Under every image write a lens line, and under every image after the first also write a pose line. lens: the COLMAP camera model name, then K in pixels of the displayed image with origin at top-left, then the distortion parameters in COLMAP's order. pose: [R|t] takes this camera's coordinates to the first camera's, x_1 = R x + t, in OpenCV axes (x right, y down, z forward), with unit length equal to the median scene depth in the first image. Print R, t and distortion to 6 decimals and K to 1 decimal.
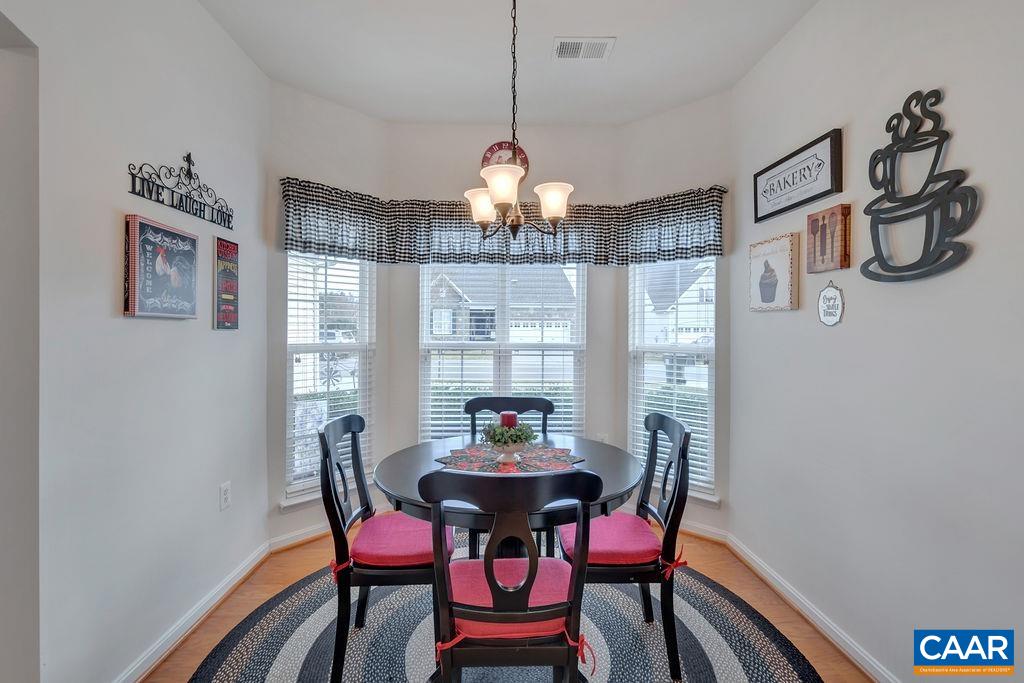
lens RADIAL K [[462.2, 0, 509.4], [0, 462.2, 331.2], [0, 0, 1]] dist [-0.004289, -0.000729]
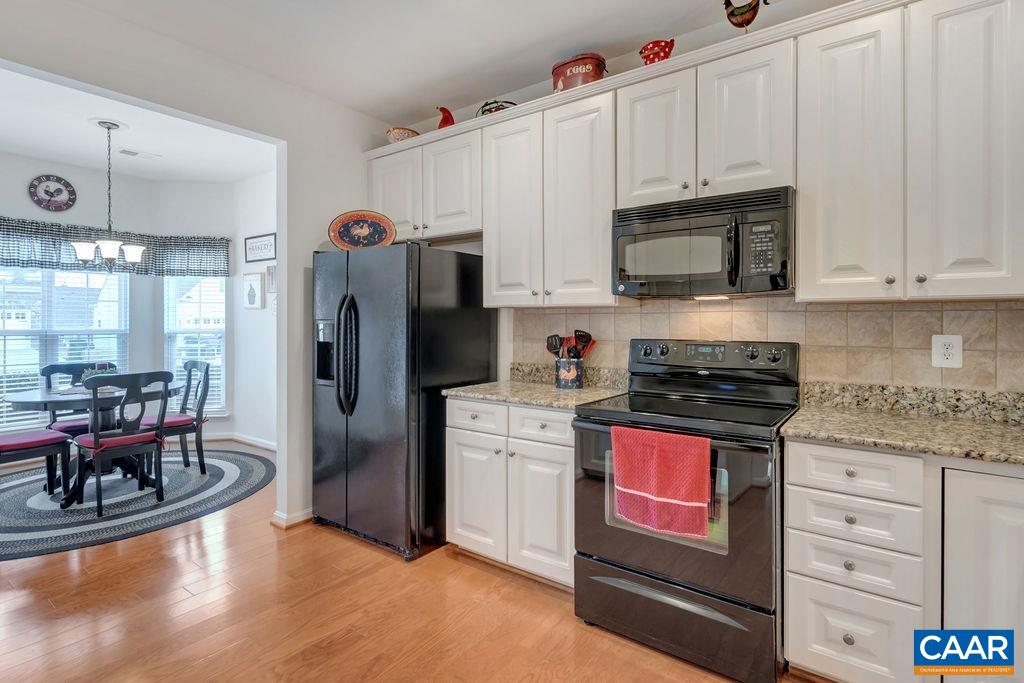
lens RADIAL K [[489.3, 0, 513.9], [0, 489.3, 322.9], [0, 0, 1]] dist [0.000987, 0.000337]
pose [[0.598762, -0.008440, 0.800883, -0.390511], [0.008546, 0.999955, 0.004150, 0.015304], [-0.800881, 0.004359, 0.598807, -1.002841]]
